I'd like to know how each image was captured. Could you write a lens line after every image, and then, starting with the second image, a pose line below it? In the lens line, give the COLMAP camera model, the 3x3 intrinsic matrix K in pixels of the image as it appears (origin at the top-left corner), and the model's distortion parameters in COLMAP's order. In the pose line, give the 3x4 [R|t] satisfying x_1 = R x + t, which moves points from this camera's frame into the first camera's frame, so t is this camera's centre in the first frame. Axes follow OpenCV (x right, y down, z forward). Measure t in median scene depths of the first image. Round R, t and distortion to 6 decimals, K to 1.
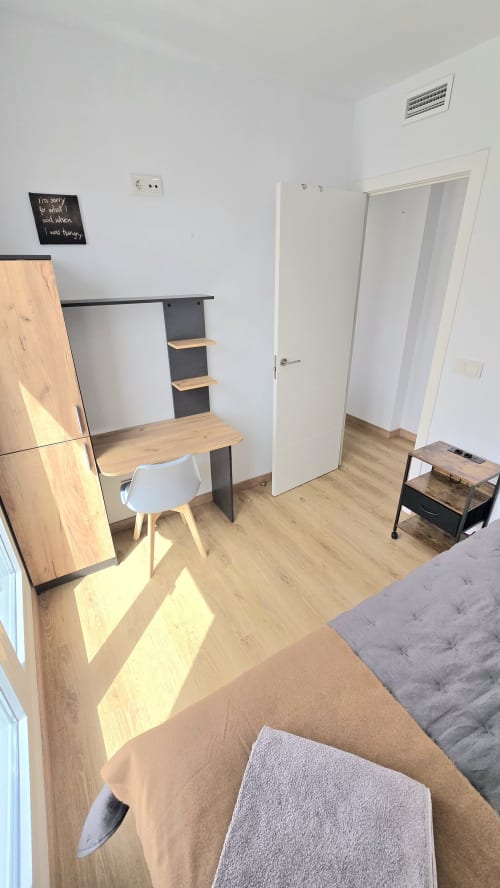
lens RADIAL K [[365.1, 0, 250.3], [0, 365.1, 444.2], [0, 0, 1]] dist [0.001161, 0.000876]
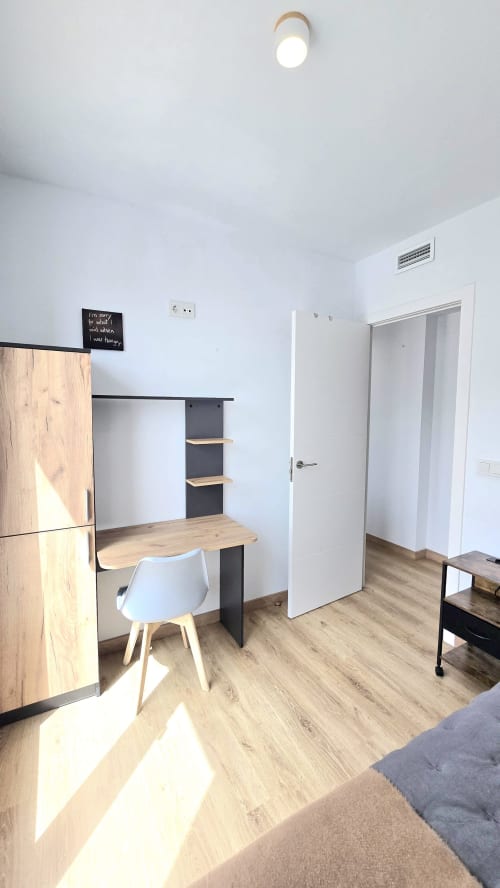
lens RADIAL K [[365.1, 0, 249.9], [0, 365.1, 446.0], [0, 0, 1]] dist [0.001161, 0.000876]
pose [[0.999053, 0.020927, -0.038160, -0.008767], [-0.033089, 0.934791, -0.353655, 0.093886], [0.028271, 0.354582, 0.934597, 0.053864]]
